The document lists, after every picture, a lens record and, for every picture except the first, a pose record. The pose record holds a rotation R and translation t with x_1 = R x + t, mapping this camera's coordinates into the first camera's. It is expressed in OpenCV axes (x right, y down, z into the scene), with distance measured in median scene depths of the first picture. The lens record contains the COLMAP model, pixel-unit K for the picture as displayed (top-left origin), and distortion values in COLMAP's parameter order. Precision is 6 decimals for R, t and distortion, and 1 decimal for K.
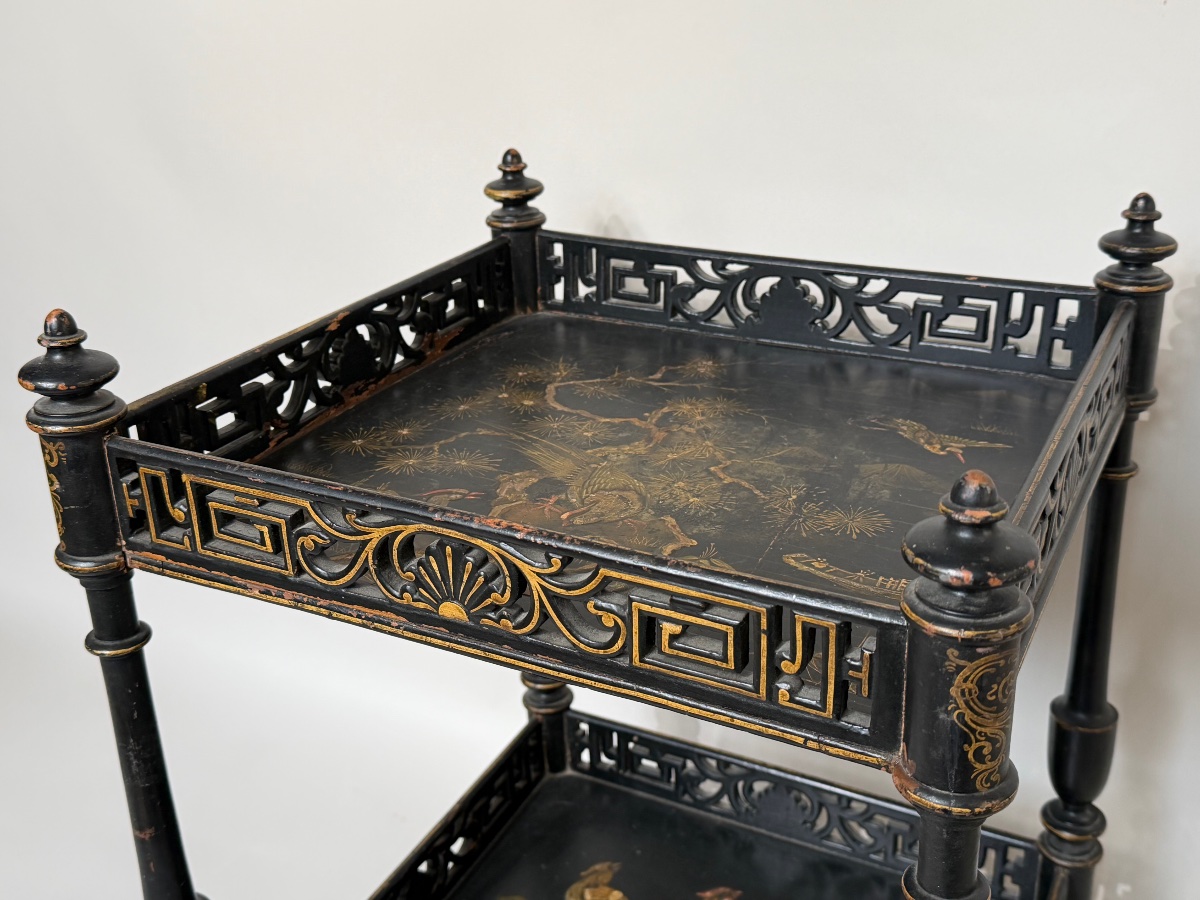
lens RADIAL K [[1356.4, 0, 585.0], [0, 1356.4, 442.7], [0, 0, 1]] dist [0.064378, 0.000000]
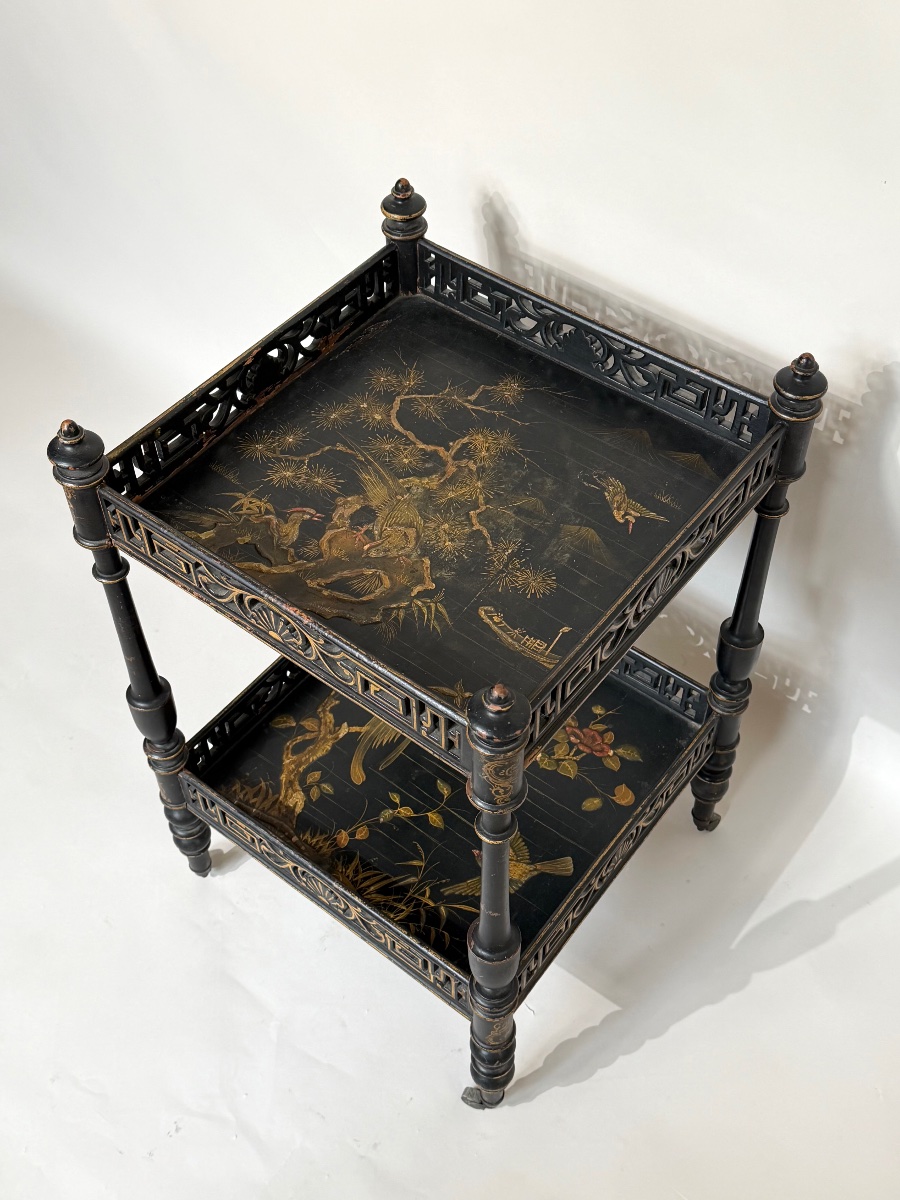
lens RADIAL K [[1356.4, 0, 436.9], [0, 1356.4, 589.6], [0, 0, 1]] dist [0.064378, 0.000000]
pose [[0.982431, 0.152308, -0.107852, 0.223045], [-0.088047, 0.887802, 0.451725, -0.570515], [0.164553, -0.434292, 0.885614, -0.410003]]
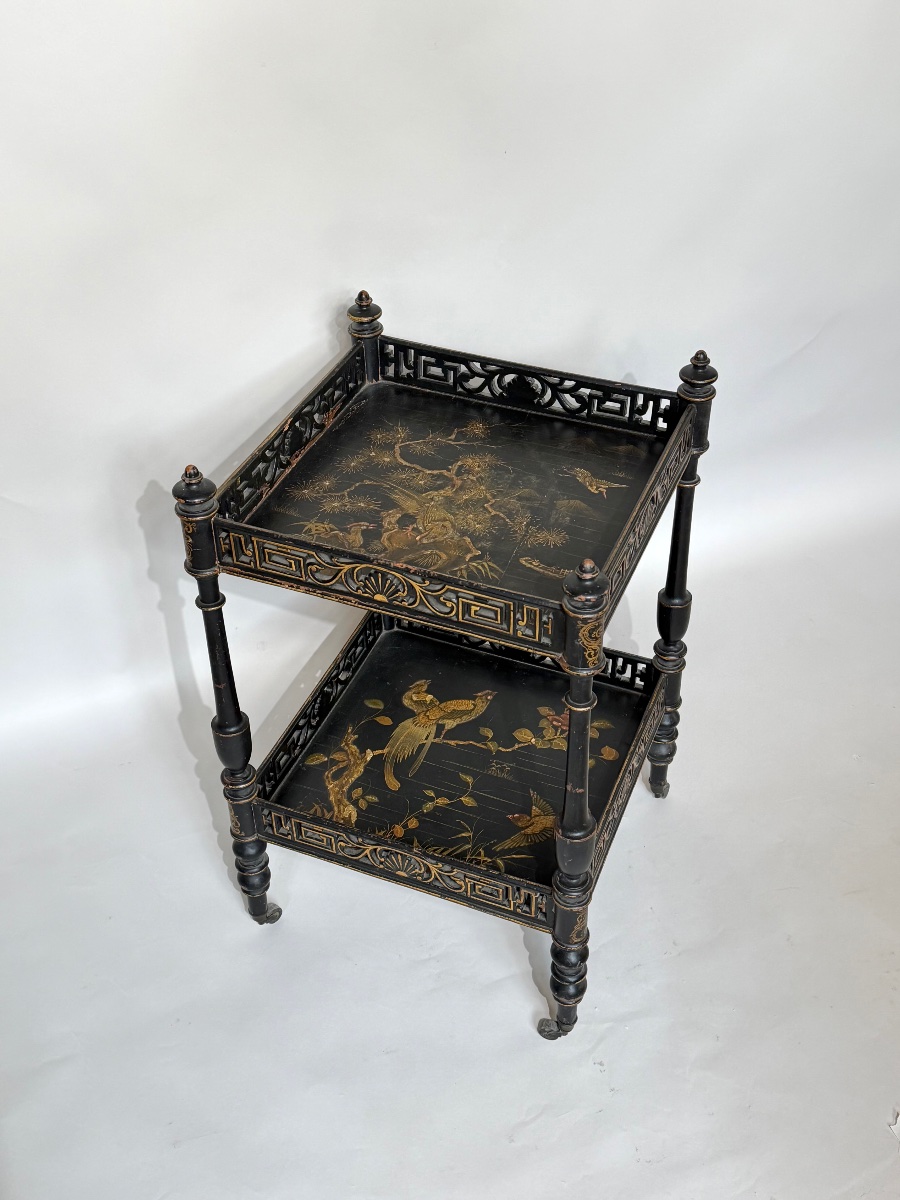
lens RADIAL K [[1354.6, 0, 445.1], [0, 1354.6, 590.9], [0, 0, 1]] dist [0.057478, 0.000000]
pose [[0.995817, -0.041331, 0.081493, -0.130211], [0.018721, 0.965219, 0.260771, -0.366148], [-0.089436, -0.258154, 0.961955, -0.933200]]
